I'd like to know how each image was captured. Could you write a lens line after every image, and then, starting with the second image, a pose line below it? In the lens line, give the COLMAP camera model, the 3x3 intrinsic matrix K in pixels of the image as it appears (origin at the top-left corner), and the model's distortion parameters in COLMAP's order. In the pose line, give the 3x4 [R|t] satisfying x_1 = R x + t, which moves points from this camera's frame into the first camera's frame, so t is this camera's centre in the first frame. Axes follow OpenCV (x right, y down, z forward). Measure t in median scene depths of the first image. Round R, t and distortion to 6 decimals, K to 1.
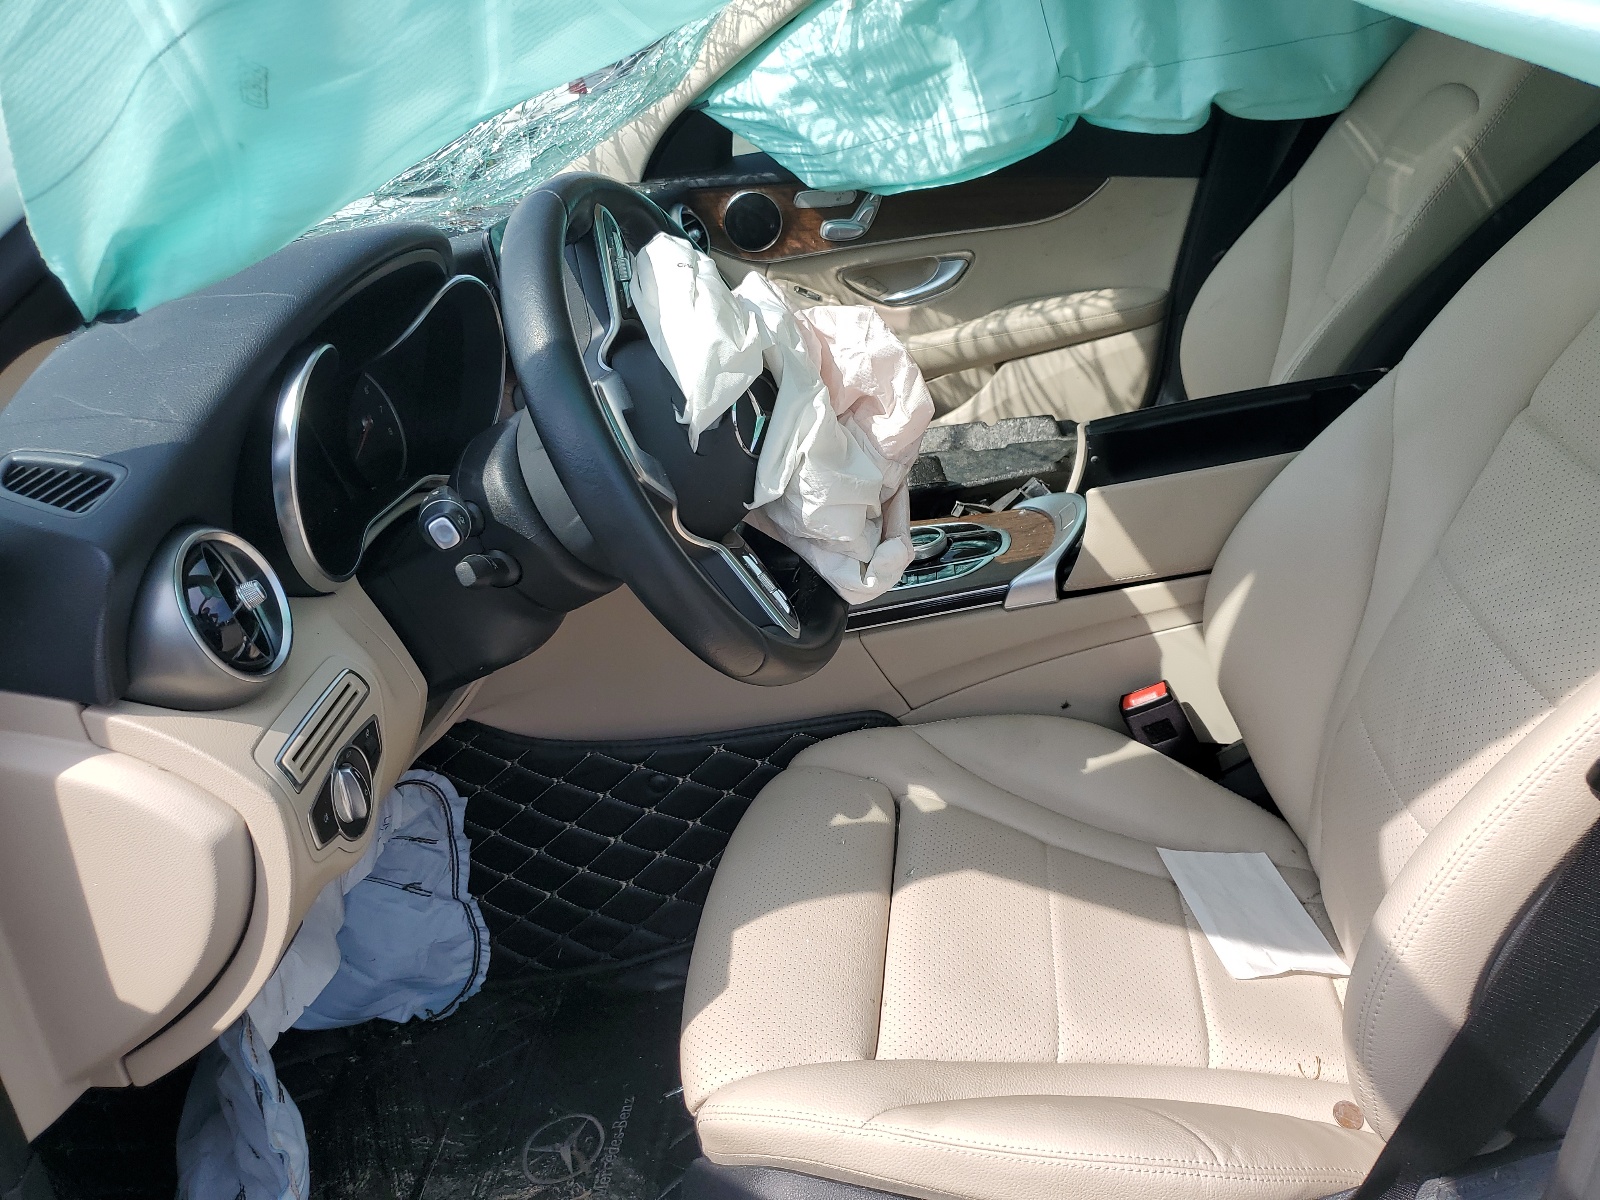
lens RADIAL K [[1208.6, 0, 800.0], [0, 1208.6, 631.4], [0, 0, 1]] dist [0.052423, -0.004116]
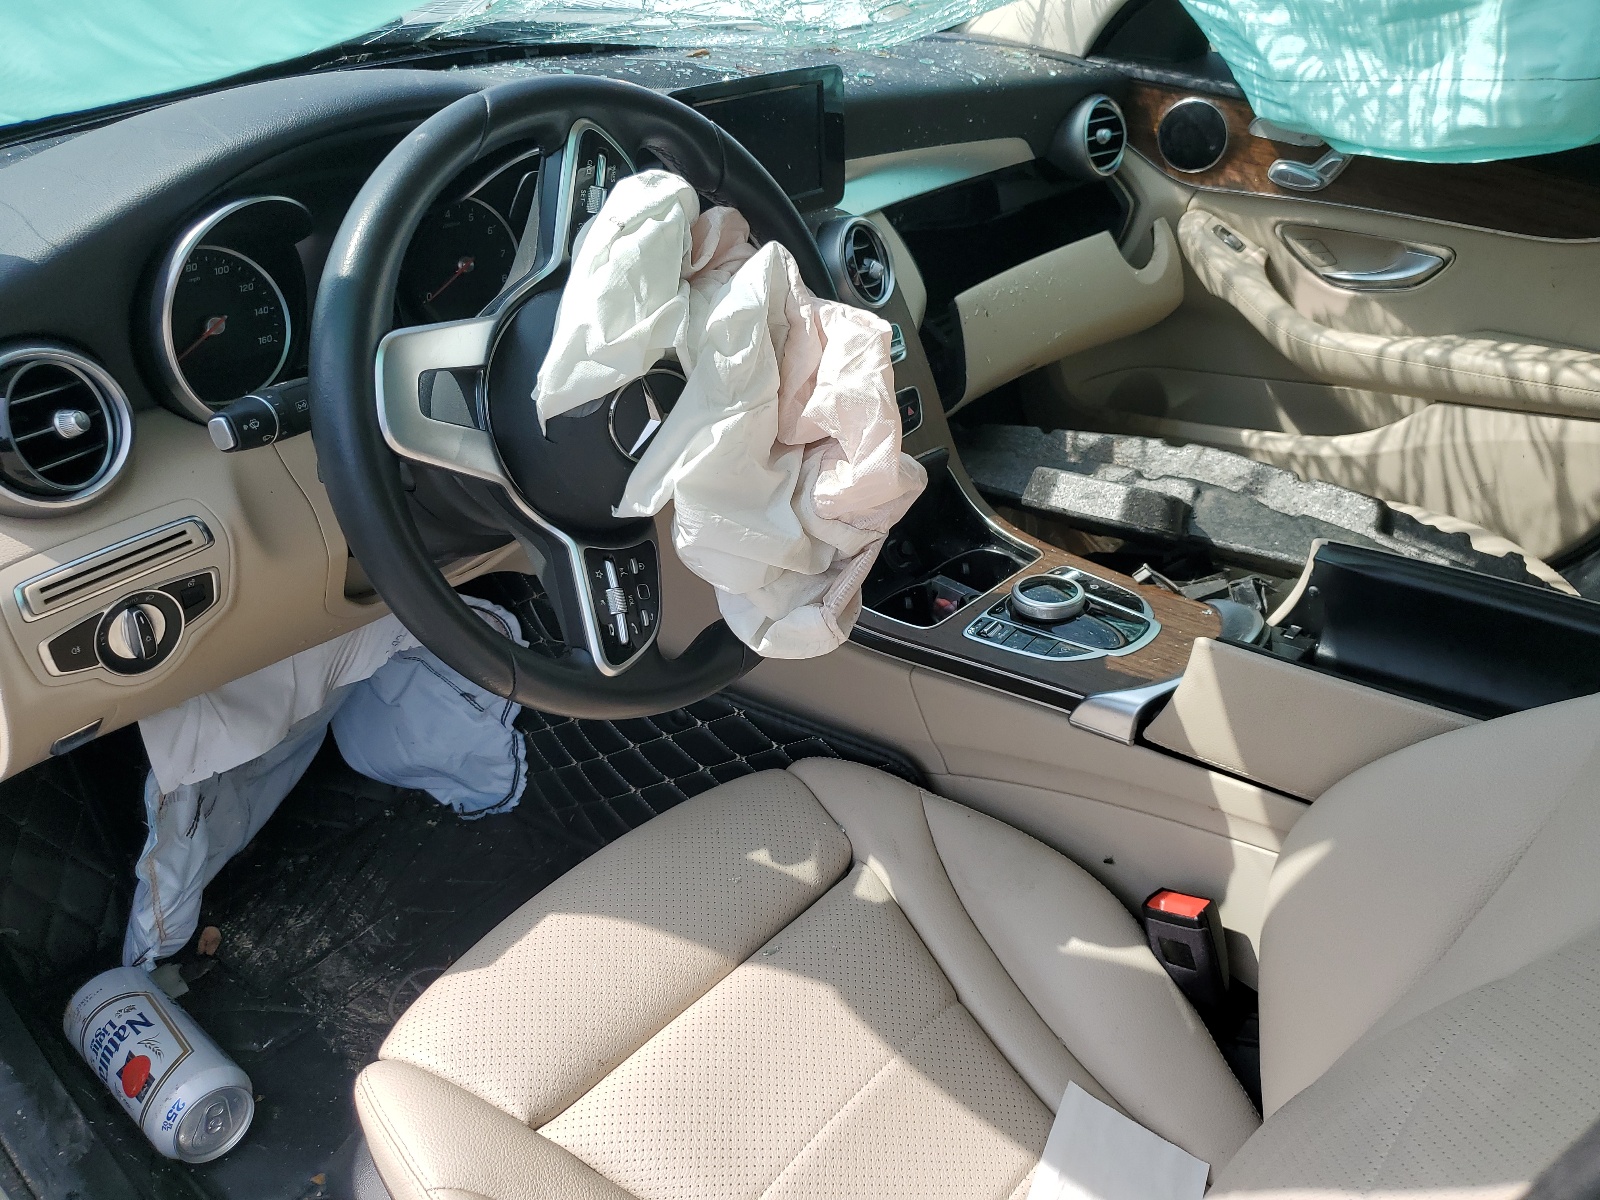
lens RADIAL K [[1230.2, 0, 800.0], [0, 1230.2, 600.0], [0, 0, 1]] dist [-0.033606, 0.110553]
pose [[0.826997, 0.415450, -0.378785, 0.209607], [-0.364625, 0.909179, 0.201102, -0.134804], [0.427931, -0.028196, 0.903371, 0.136985]]
